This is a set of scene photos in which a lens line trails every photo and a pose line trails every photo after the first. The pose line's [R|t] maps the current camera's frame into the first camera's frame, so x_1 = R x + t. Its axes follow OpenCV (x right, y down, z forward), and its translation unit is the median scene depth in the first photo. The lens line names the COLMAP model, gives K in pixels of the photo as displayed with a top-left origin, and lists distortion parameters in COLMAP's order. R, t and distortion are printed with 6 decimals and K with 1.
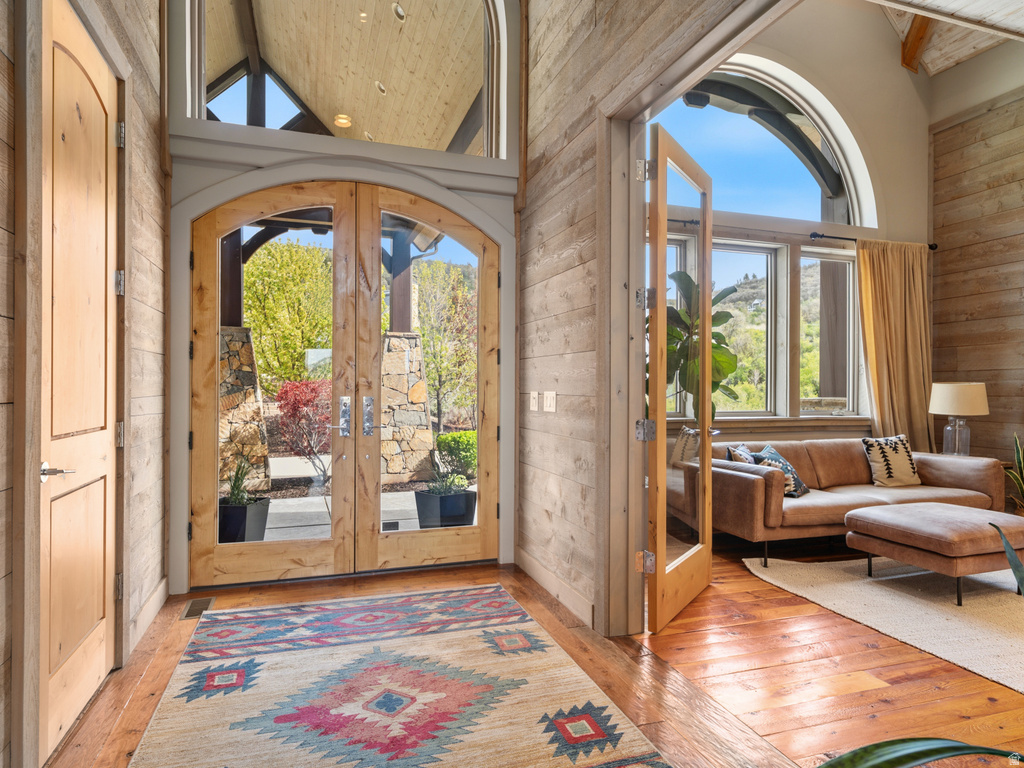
lens RADIAL K [[577.3, 0, 512.0], [0, 577.3, 384.0], [0, 0, 1]] dist [-0.001718, -0.000292]
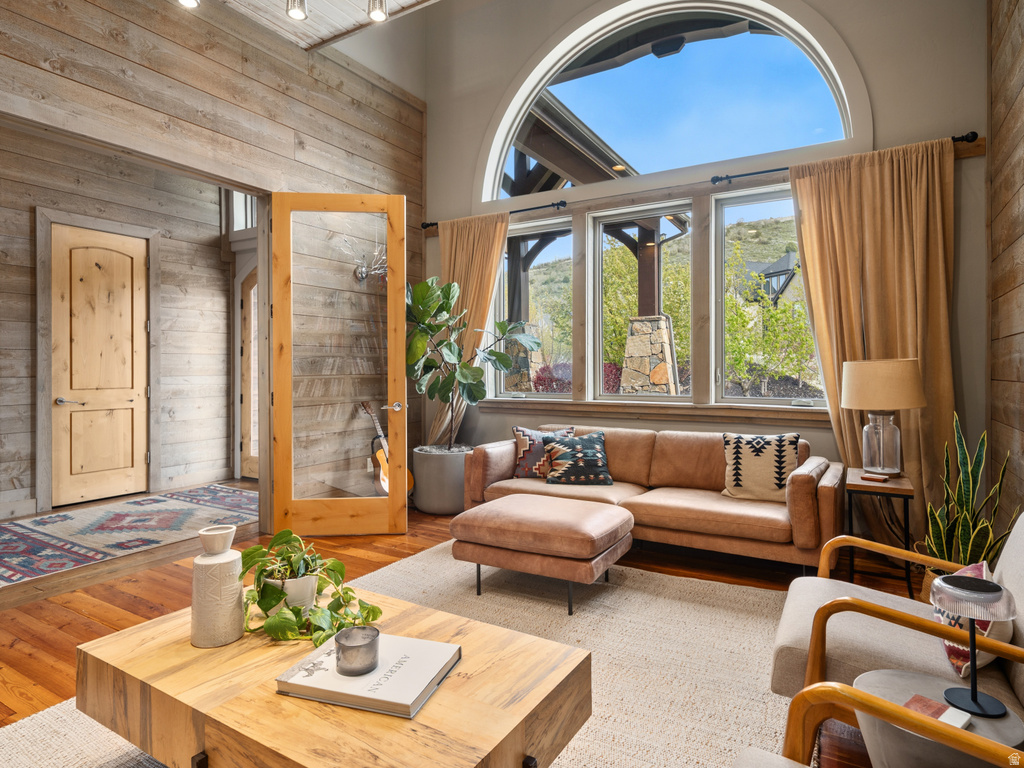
lens RADIAL K [[577.3, 0, 512.0], [0, 577.3, 384.0], [0, 0, 1]] dist [-0.001718, -0.000292]
pose [[0.669066, 0.013211, -0.743086, 1.005311], [0.011572, 0.999536, 0.028189, 0.002945], [0.743113, -0.027459, 0.668602, 0.271811]]
